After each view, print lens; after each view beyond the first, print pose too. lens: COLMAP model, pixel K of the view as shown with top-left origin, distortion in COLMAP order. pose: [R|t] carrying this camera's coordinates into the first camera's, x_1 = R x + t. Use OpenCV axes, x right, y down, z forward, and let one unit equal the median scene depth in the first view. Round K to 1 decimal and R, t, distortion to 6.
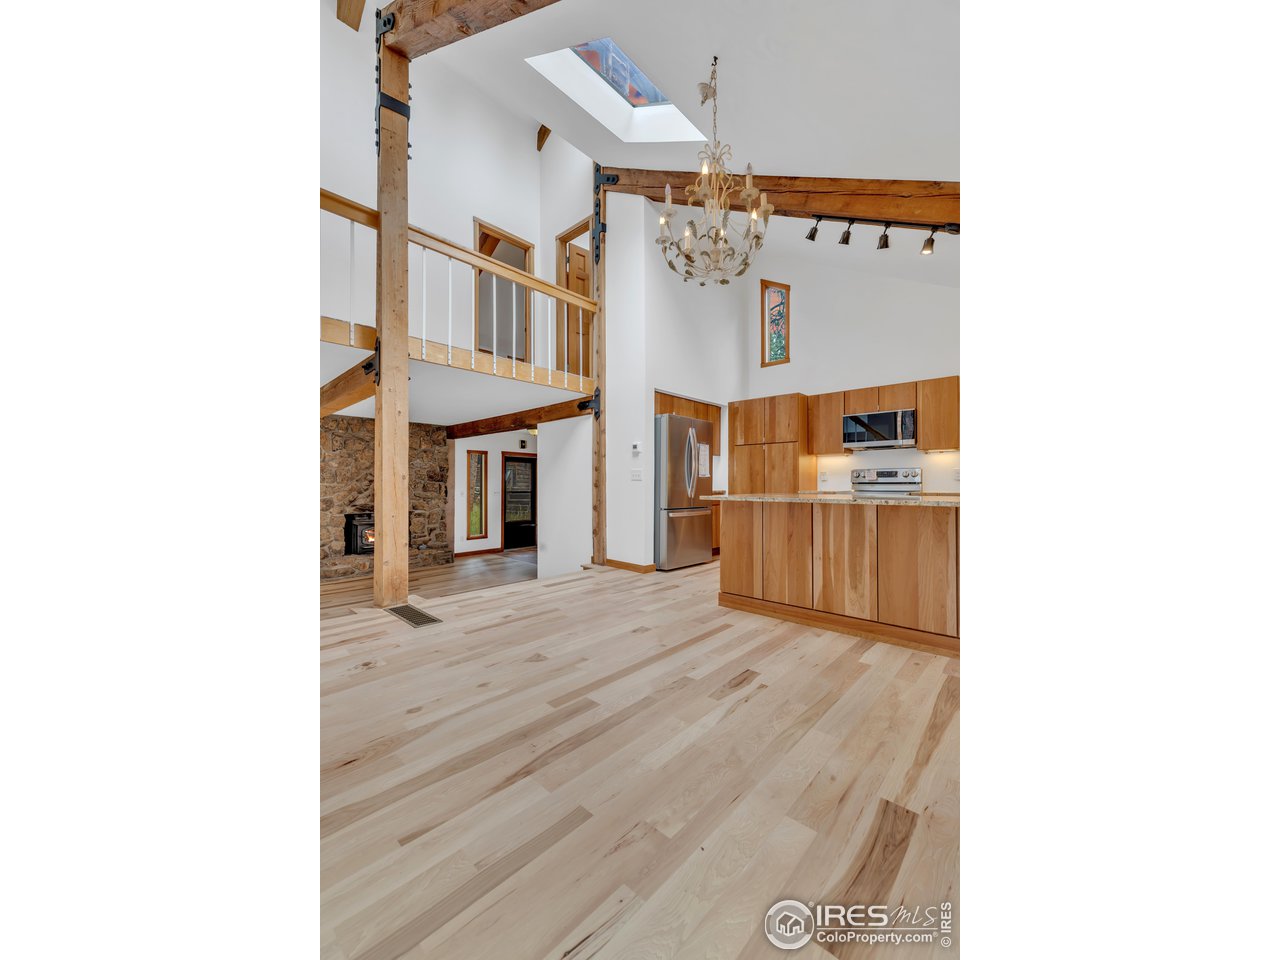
lens RADIAL K [[436.6, 0, 652.9], [0, 436.6, 481.2], [0, 0, 1]] dist [0.006430, -0.000058]
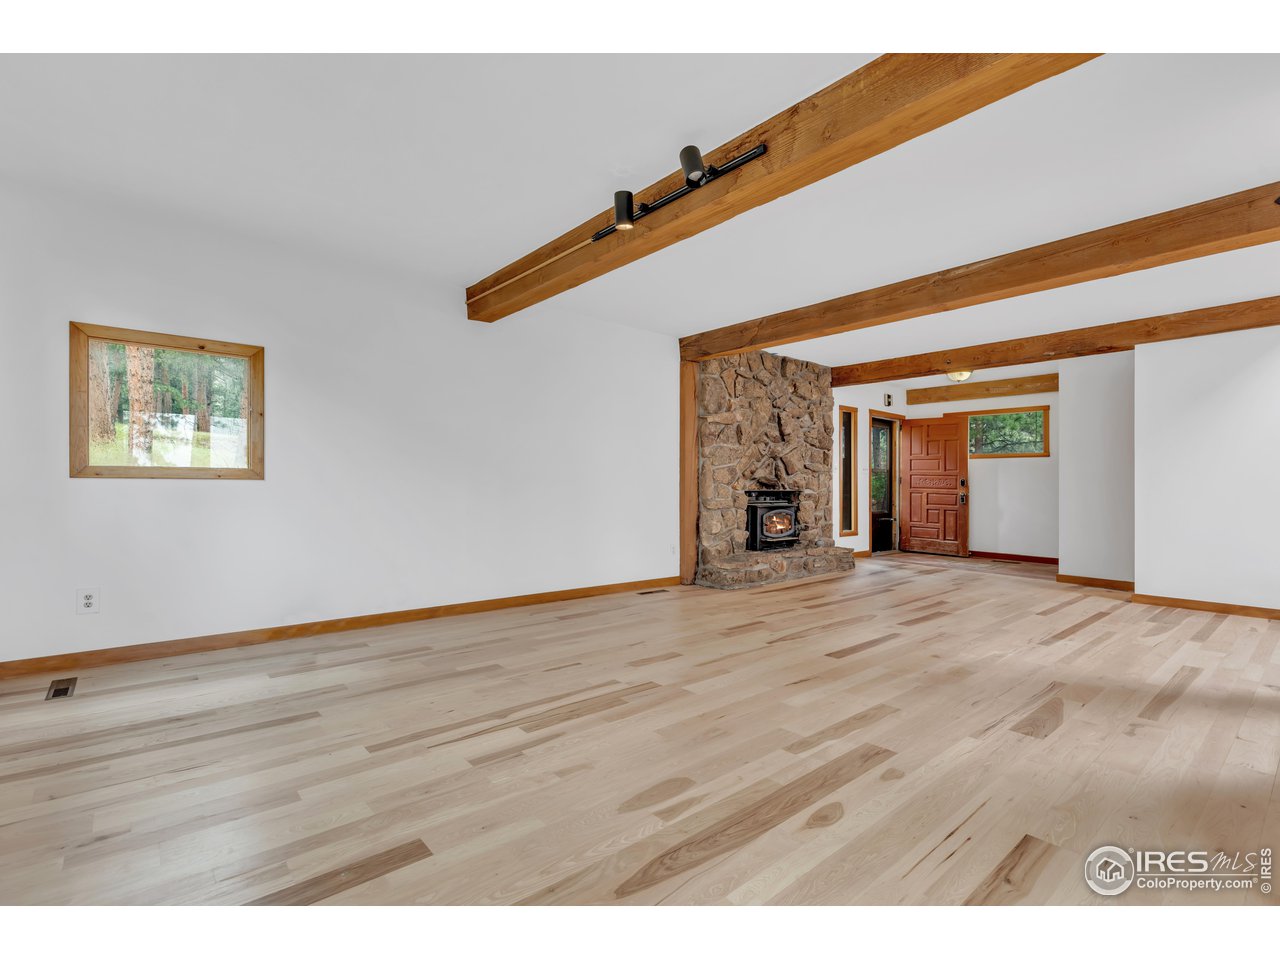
lens RADIAL K [[593.1, 0, 664.9], [0, 593.1, 489.4], [0, 0, 1]] dist [0.003297, 0.000641]
pose [[0.994421, 0.011754, -0.104827, -1.150297], [-0.010620, 0.999879, 0.011364, 0.100283], [0.104948, -0.010187, 0.994426, 0.105050]]
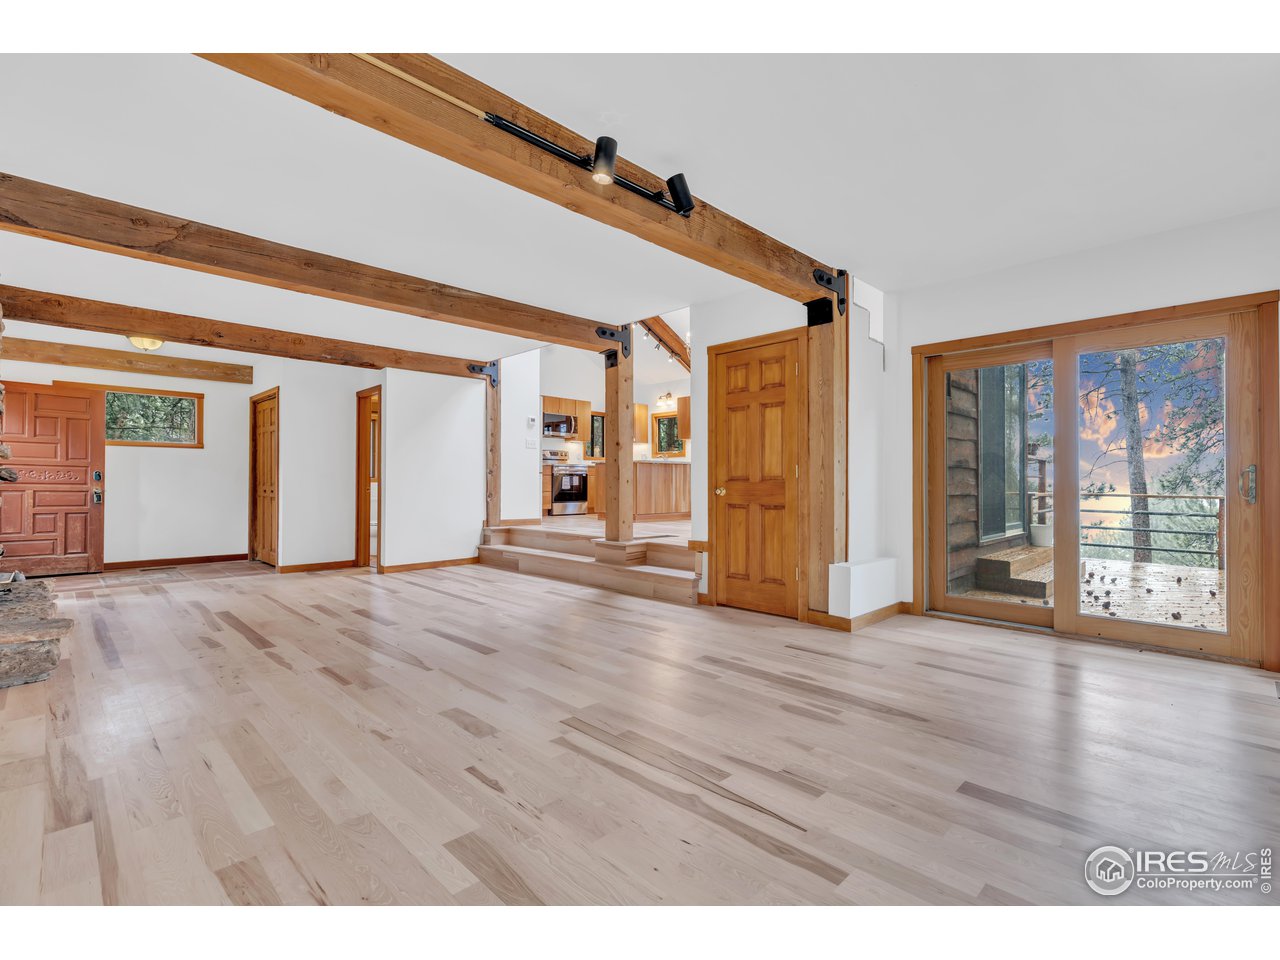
lens RADIAL K [[603.3, 0, 635.5], [0, 603.3, 472.0], [0, 0, 1]] dist [0.002066, -0.001068]
pose [[0.054791, 0.020585, 0.998286, -1.809800], [-0.004775, 0.999781, -0.020354, 0.104165], [-0.998486, -0.003652, 0.054877, 0.679862]]
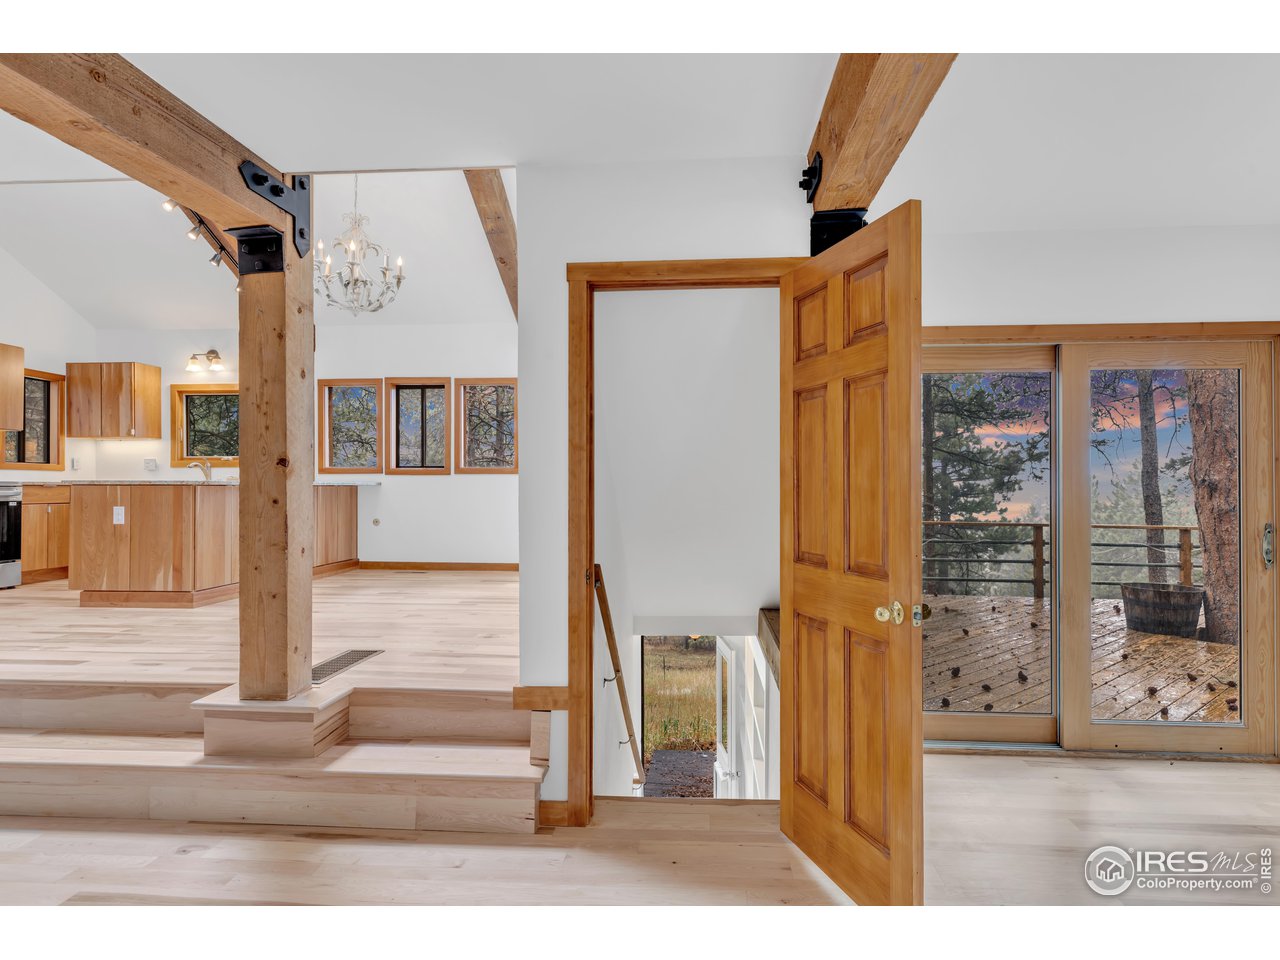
lens RADIAL K [[719.3, 0, 640.4], [0, 719.3, 479.8], [0, 0, 1]] dist [0.006301, -0.001880]
pose [[-0.624420, 0.008276, 0.781045, -1.190213], [-0.000072, 0.999943, -0.010653, 0.037731], [-0.781089, -0.006708, -0.624384, 0.950222]]
